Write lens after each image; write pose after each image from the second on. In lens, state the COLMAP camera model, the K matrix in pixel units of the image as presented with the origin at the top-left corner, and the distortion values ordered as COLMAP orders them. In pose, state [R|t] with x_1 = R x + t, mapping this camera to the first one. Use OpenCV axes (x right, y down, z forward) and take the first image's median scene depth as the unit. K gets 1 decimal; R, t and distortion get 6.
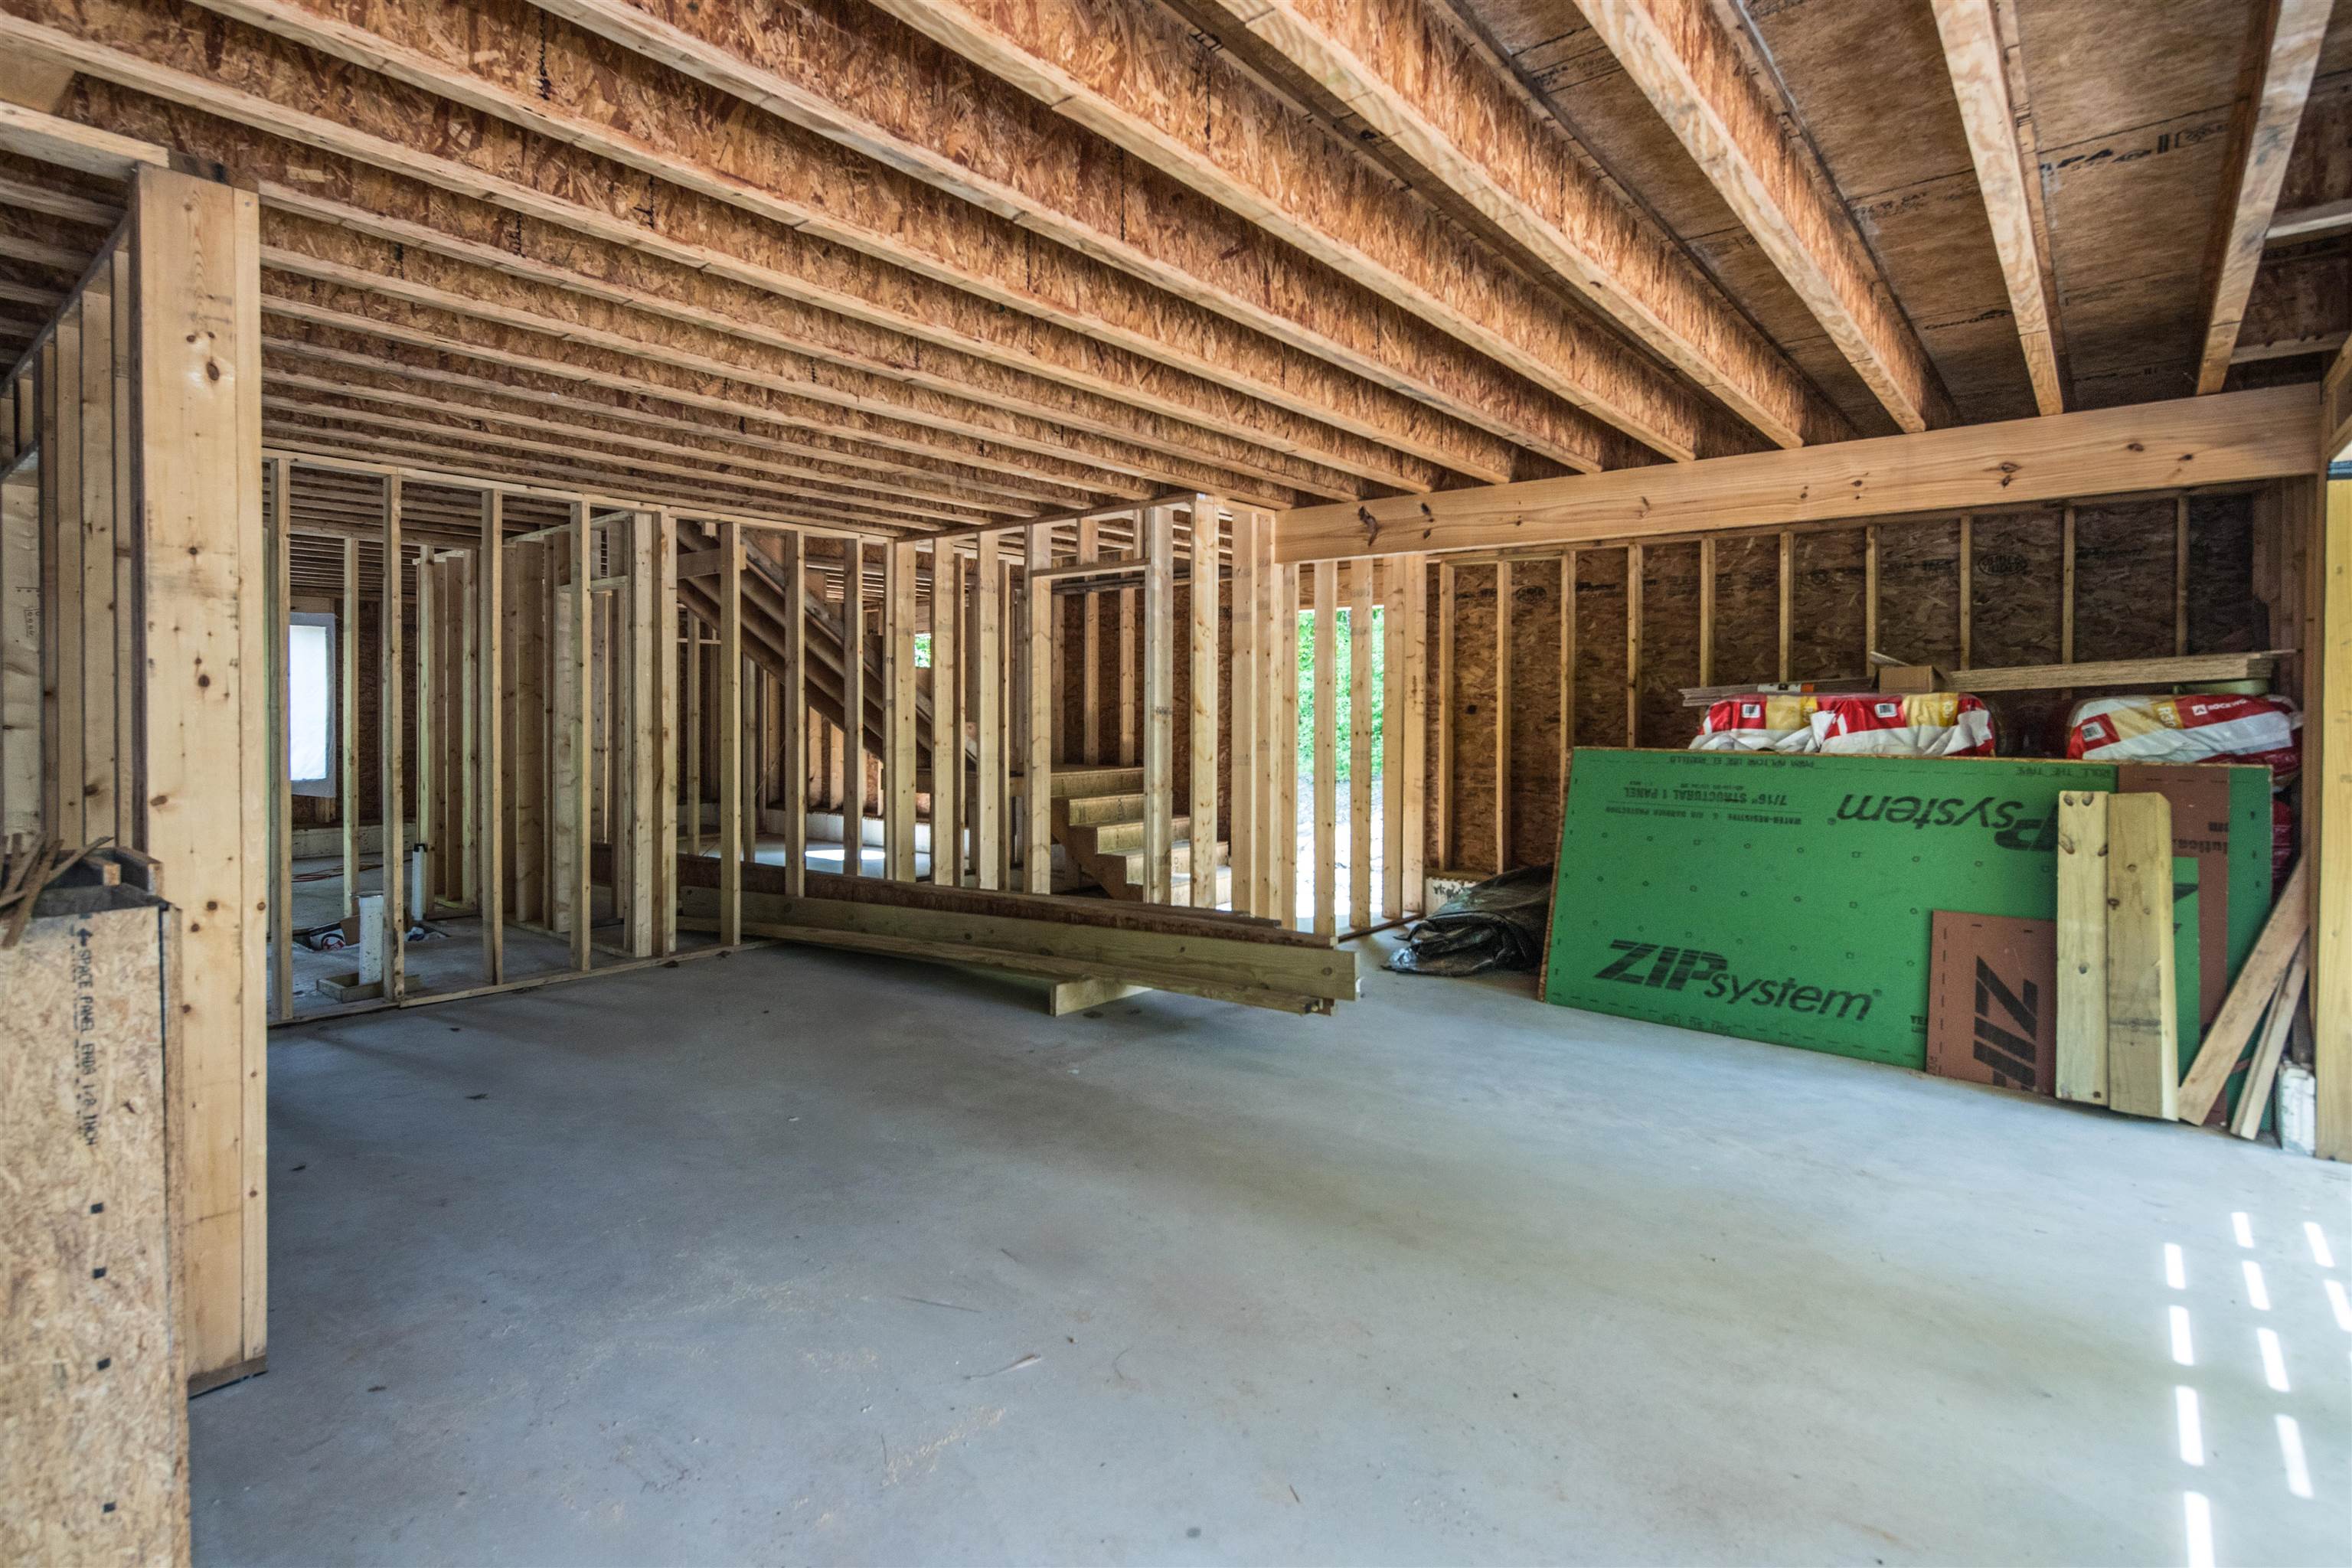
lens RADIAL K [[1180.3, 0, 1174.0], [0, 1180.3, 719.1], [0, 0, 1]] dist [0.004822, 0.000649]
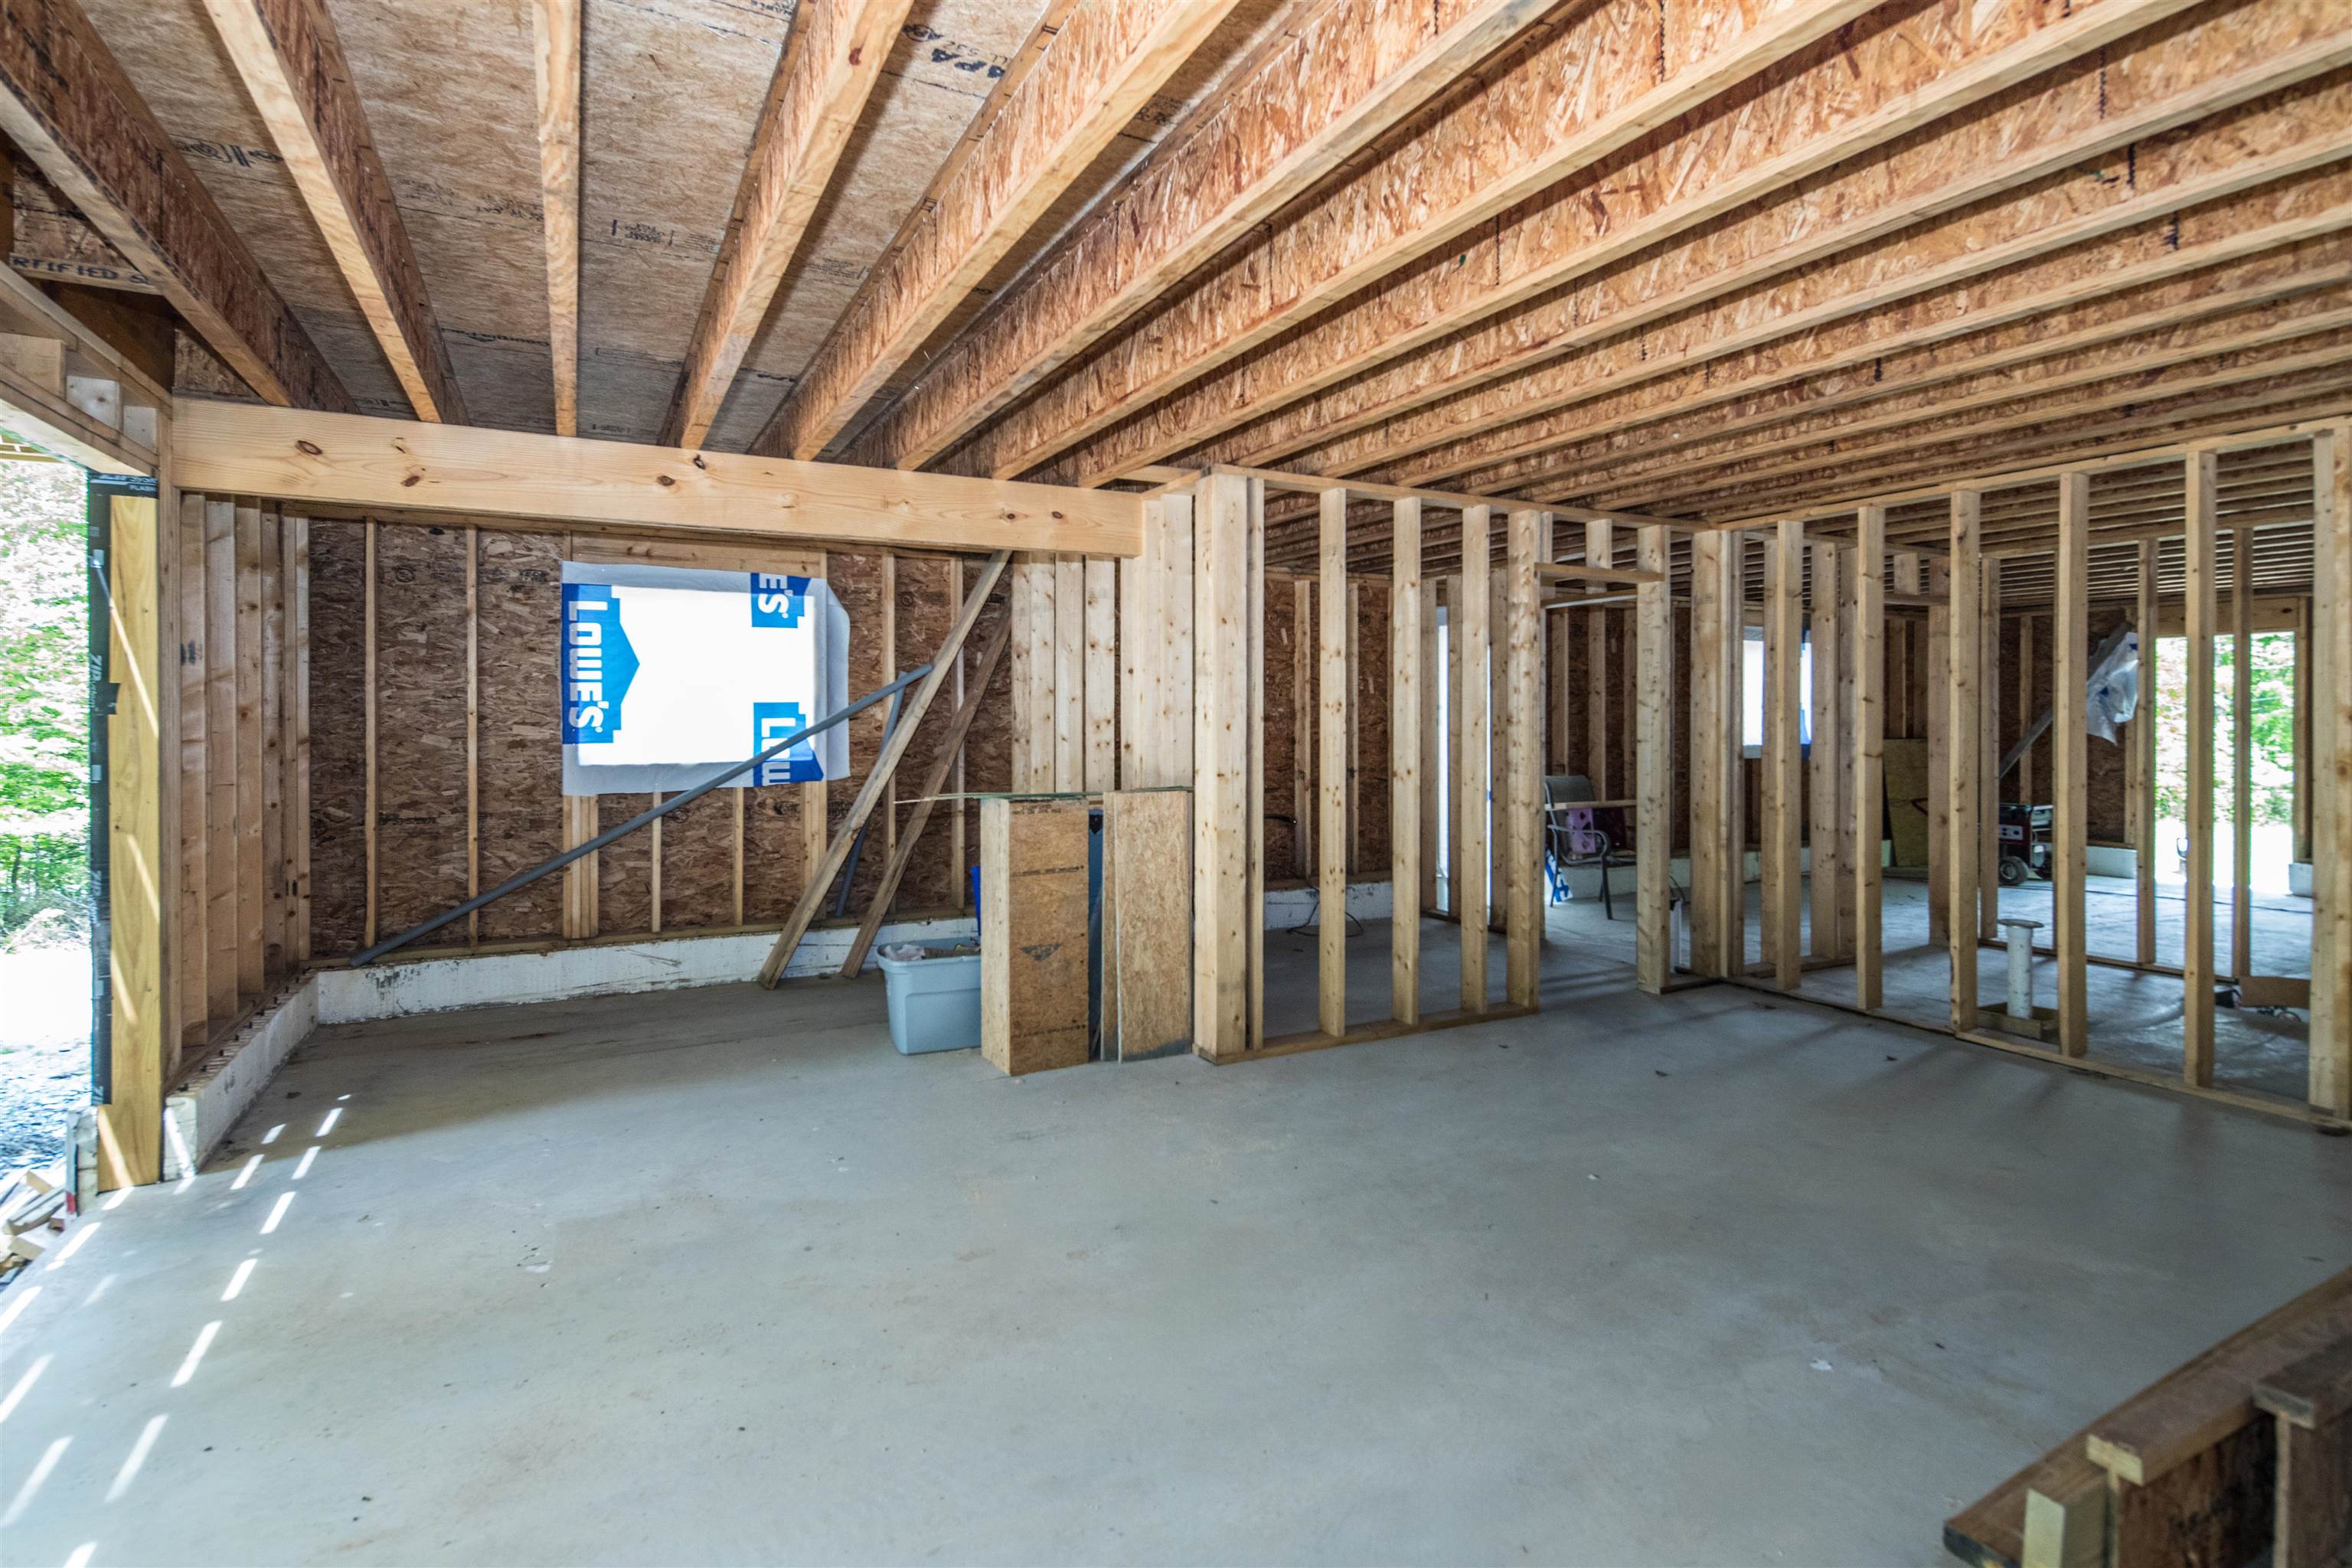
lens RADIAL K [[1180.3, 0, 1189.6], [0, 1180.3, 724.5], [0, 0, 1]] dist [0.004822, 0.000649]
pose [[-0.405864, 0.001308, -0.913933, 0.903255], [-0.009616, 0.999938, 0.005702, -0.024172], [0.913883, 0.011103, -0.405826, 1.506836]]
